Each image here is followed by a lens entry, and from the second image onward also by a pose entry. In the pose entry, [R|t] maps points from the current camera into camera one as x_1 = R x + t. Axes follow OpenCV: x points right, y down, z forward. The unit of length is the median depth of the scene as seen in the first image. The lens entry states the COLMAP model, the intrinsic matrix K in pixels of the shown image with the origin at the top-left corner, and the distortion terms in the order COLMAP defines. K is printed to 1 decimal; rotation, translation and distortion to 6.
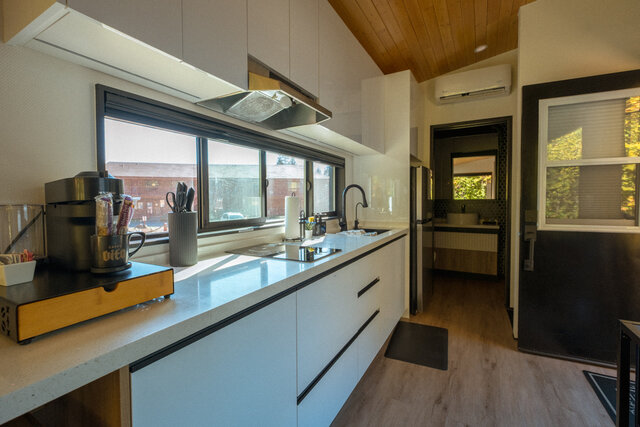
lens RADIAL K [[284.9, 0, 317.1], [0, 284.9, 210.8], [0, 0, 1]] dist [0.000694, -0.000031]
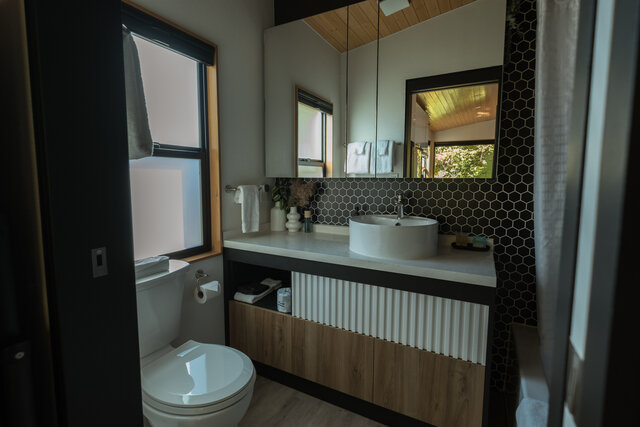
lens RADIAL K [[295.5, 0, 320.6], [0, 295.5, 203.4], [0, 0, 1]] dist [0.000202, 0.000011]
pose [[0.999861, 0.006738, 0.015273, 0.161984], [-0.007518, 0.998639, 0.051601, -0.012746], [-0.014905, -0.051709, 0.998551, 0.248989]]
